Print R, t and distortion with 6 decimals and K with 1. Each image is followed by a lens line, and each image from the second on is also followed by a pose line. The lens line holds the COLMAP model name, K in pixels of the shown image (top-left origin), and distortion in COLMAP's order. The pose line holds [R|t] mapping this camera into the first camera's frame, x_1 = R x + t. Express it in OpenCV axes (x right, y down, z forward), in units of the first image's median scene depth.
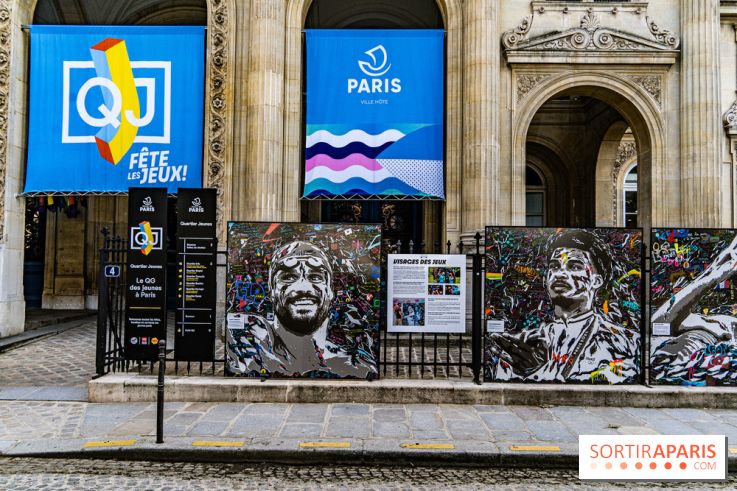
lens RADIAL K [[602.5, 0, 366.2], [0, 602.5, 248.7], [0, 0, 1]] dist [0.005550, 0.003630]
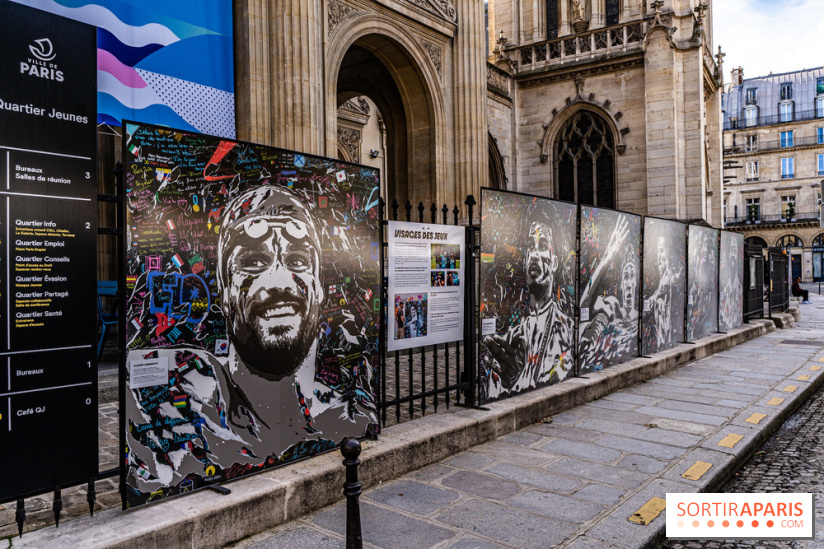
lens RADIAL K [[640.2, 0, 405.7], [0, 640.2, 278.8], [0, 0, 1]] dist [0.002455, 0.008477]
pose [[0.626896, -0.026471, 0.778653, -0.446048], [-0.005092, 0.999262, 0.038070, 0.041934], [-0.779086, -0.027831, 0.626299, 0.593632]]
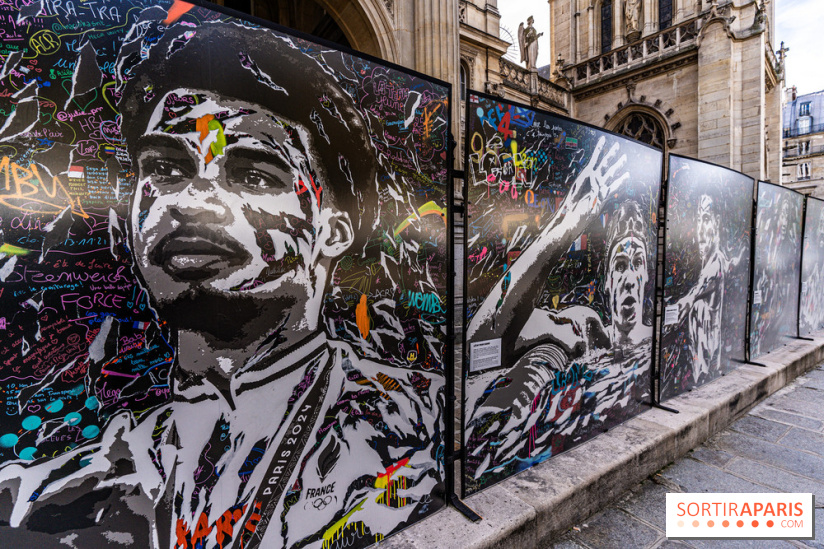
lens RADIAL K [[389.3, 0, 407.4], [0, 389.3, 273.7], [0, 0, 1]] dist [0.006061, -0.002176]
pose [[0.820452, -0.047333, 0.569752, 0.298576], [0.006741, 0.997299, 0.073144, 0.059646], [-0.571675, -0.056170, 0.818555, 0.813601]]
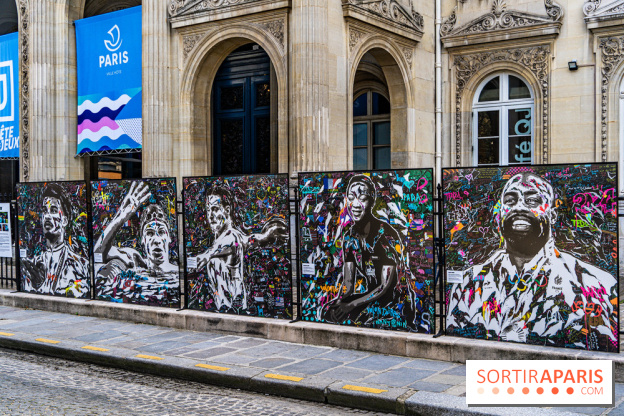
lens RADIAL K [[780.7, 0, 309.2], [0, 780.7, 212.0], [0, 0, 1]] dist [0.000169, 0.000000]
pose [[0.817812, -0.011347, -0.575374, 1.814665], [0.040518, 0.998460, 0.037900, -0.010533], [0.574058, -0.054308, 0.817012, -0.108342]]
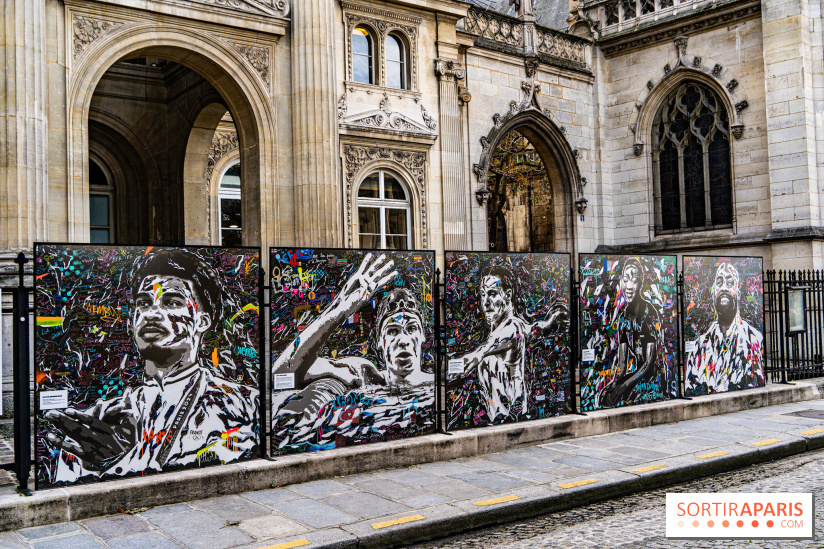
lens RADIAL K [[843.1, 0, 406.7], [0, 843.1, 276.6], [0, 0, 1]] dist [0.003111, 0.000000]
pose [[0.803022, -0.015012, 0.595760, -0.015394], [0.015564, 0.999870, 0.004216, 0.000178], [-0.595746, 0.005886, 0.803151, 0.058624]]
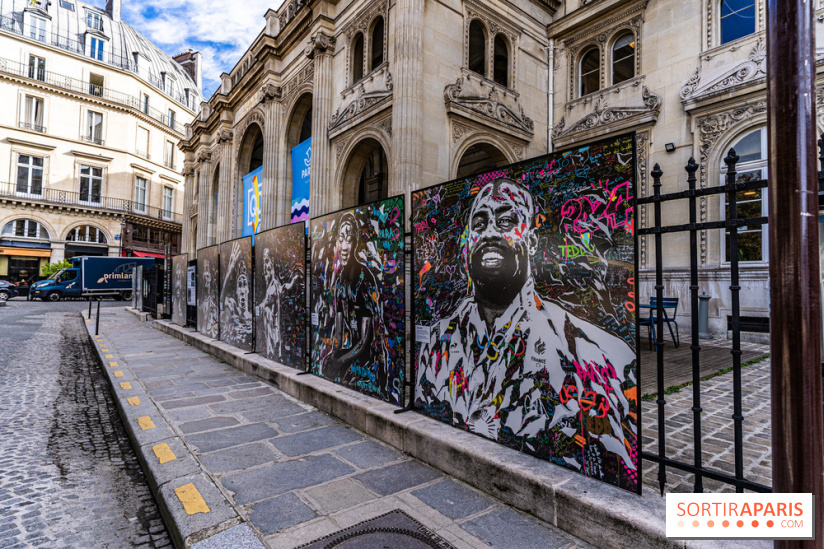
lens RADIAL K [[434.0, 0, 408.9], [0, 434.0, 273.7], [0, 0, 1]] dist [0.005268, -0.000934]
pose [[0.623318, -0.032433, -0.781295, 1.691040], [0.021844, 0.999472, -0.024063, 0.084578], [0.781663, -0.002068, 0.623698, 0.662928]]
